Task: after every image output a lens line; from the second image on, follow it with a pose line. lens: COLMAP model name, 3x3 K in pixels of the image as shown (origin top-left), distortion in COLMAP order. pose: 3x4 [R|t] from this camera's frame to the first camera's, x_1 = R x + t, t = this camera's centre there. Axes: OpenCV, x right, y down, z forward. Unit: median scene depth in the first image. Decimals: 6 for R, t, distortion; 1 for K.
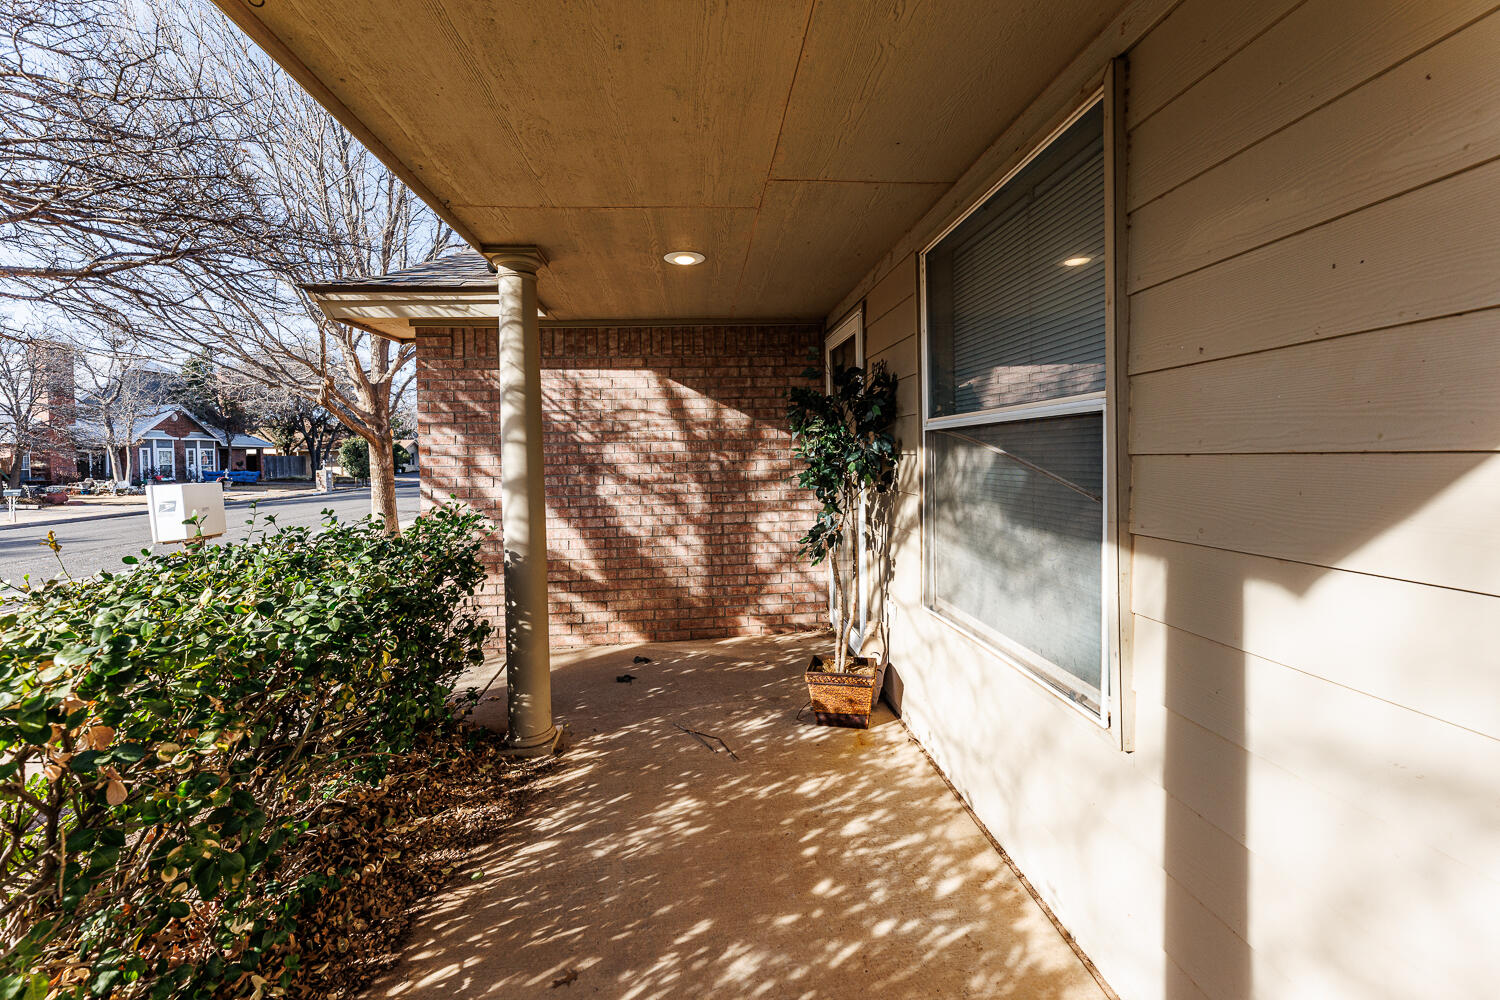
lens RADIAL K [[613.4, 0, 748.6], [0, 613.4, 457.9], [0, 0, 1]] dist [0.000571, 0.004476]
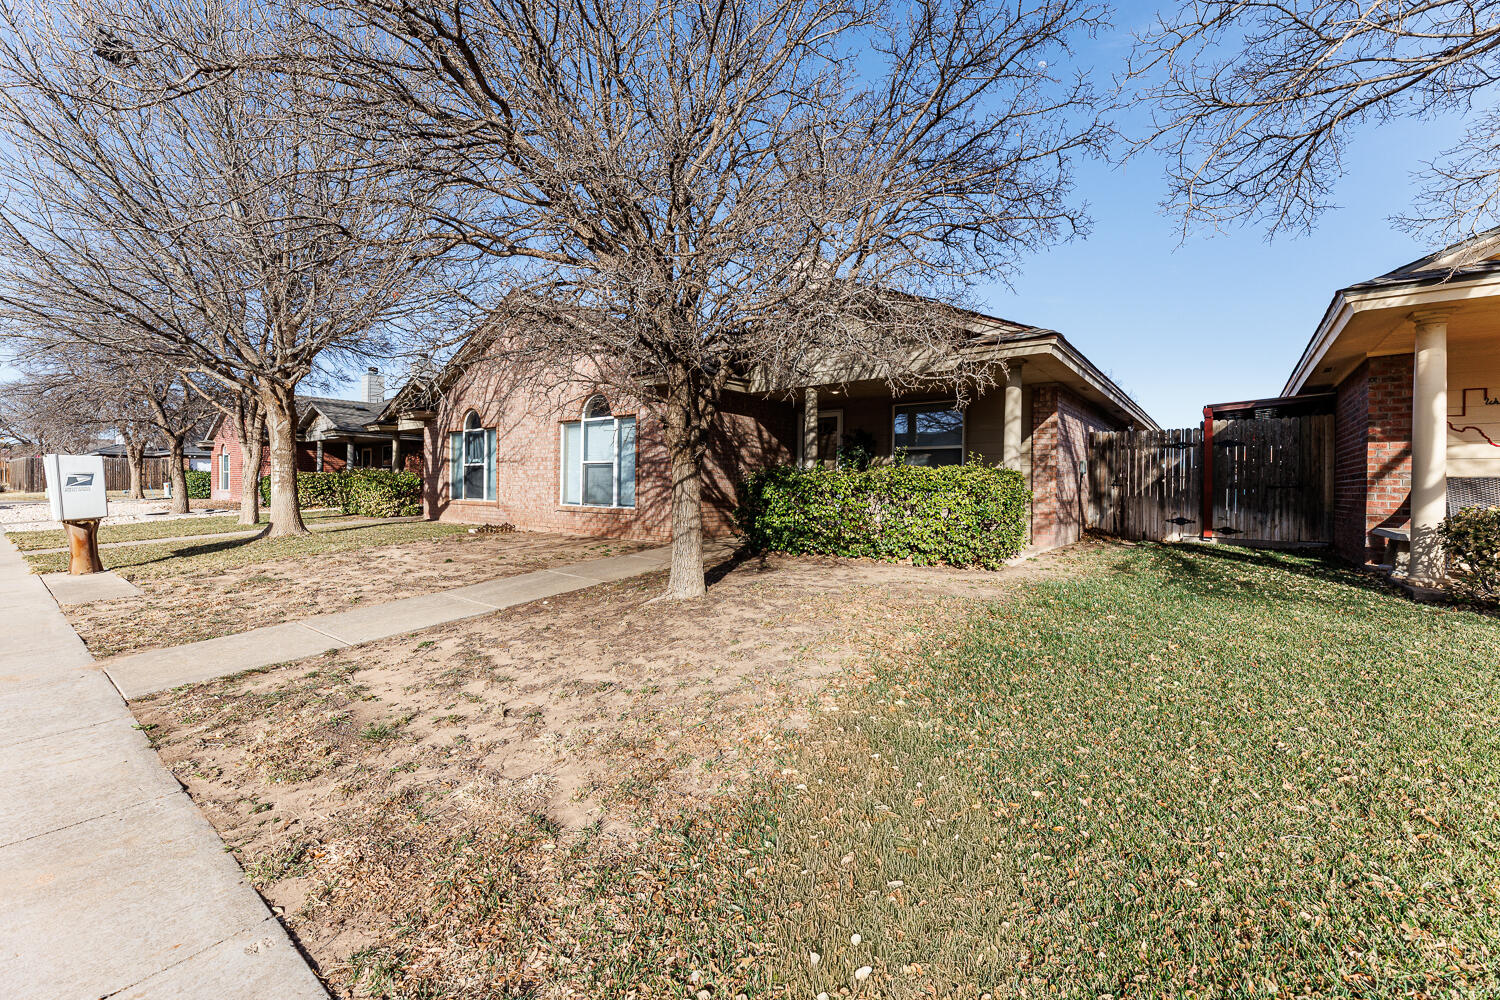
lens RADIAL K [[613.4, 0, 755.5], [0, 613.4, 490.4], [0, 0, 1]] dist [0.000571, 0.004476]
pose [[0.680352, 0.027340, 0.732375, -1.877308], [-0.022688, 0.999611, -0.016241, 0.174360], [-0.732534, -0.005567, 0.680708, -0.606119]]
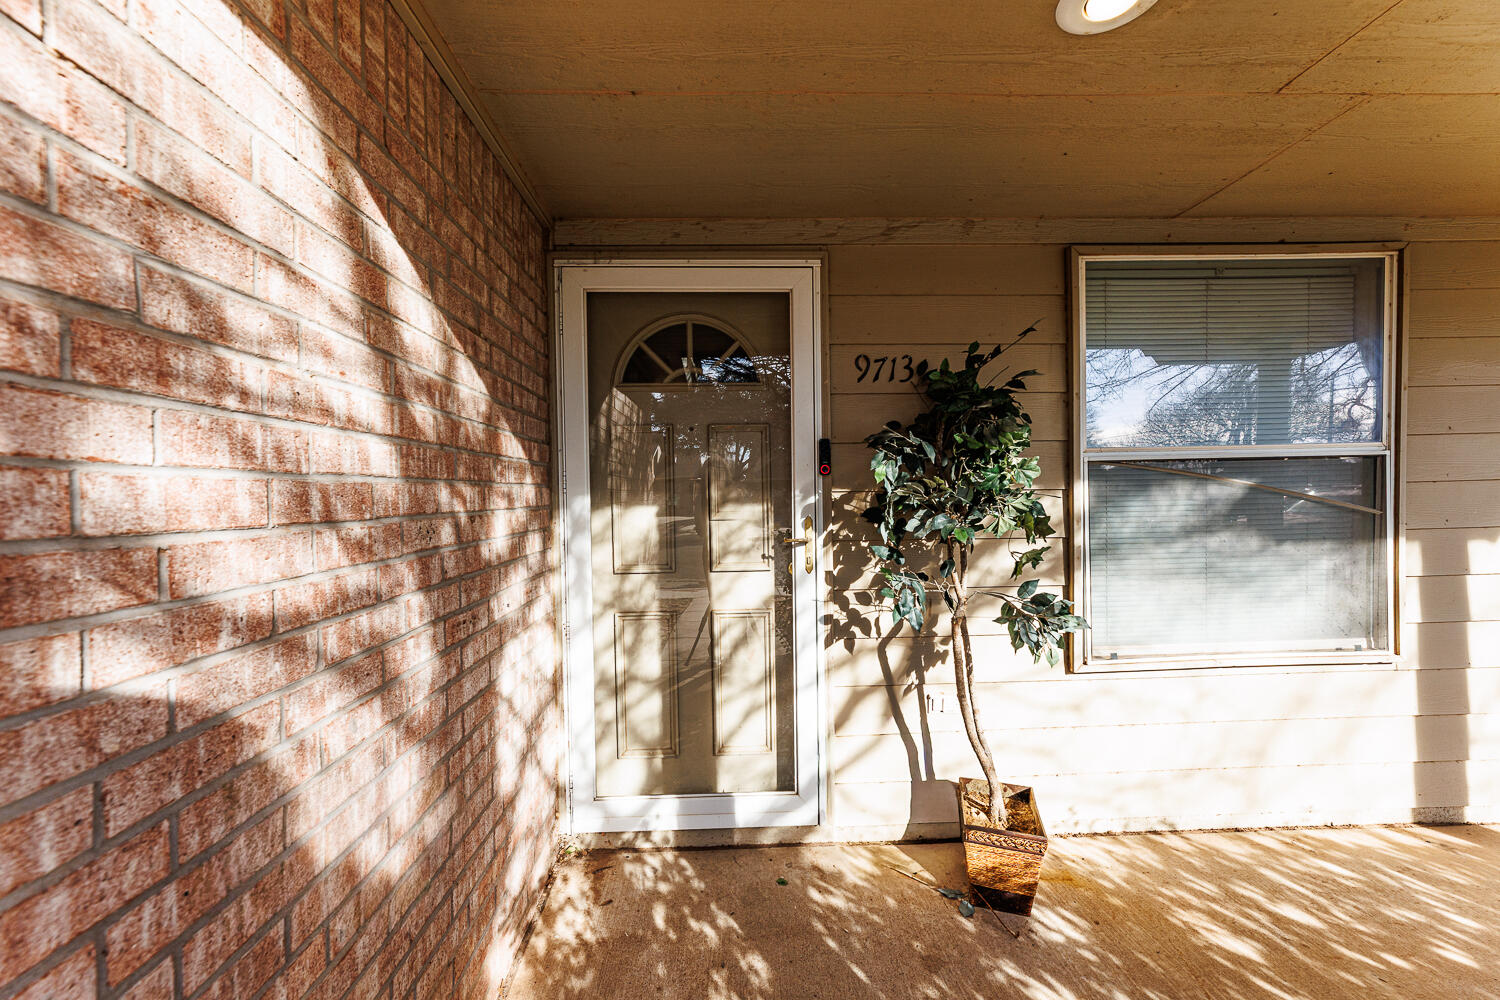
lens RADIAL K [[613.4, 0, 747.4], [0, 613.4, 508.4], [0, 0, 1]] dist [0.000571, 0.004476]
pose [[0.053457, -0.001345, 0.998569, -0.362986], [0.025992, 0.999662, -0.000045, 0.006296], [-0.998232, 0.025958, 0.053474, 0.846292]]
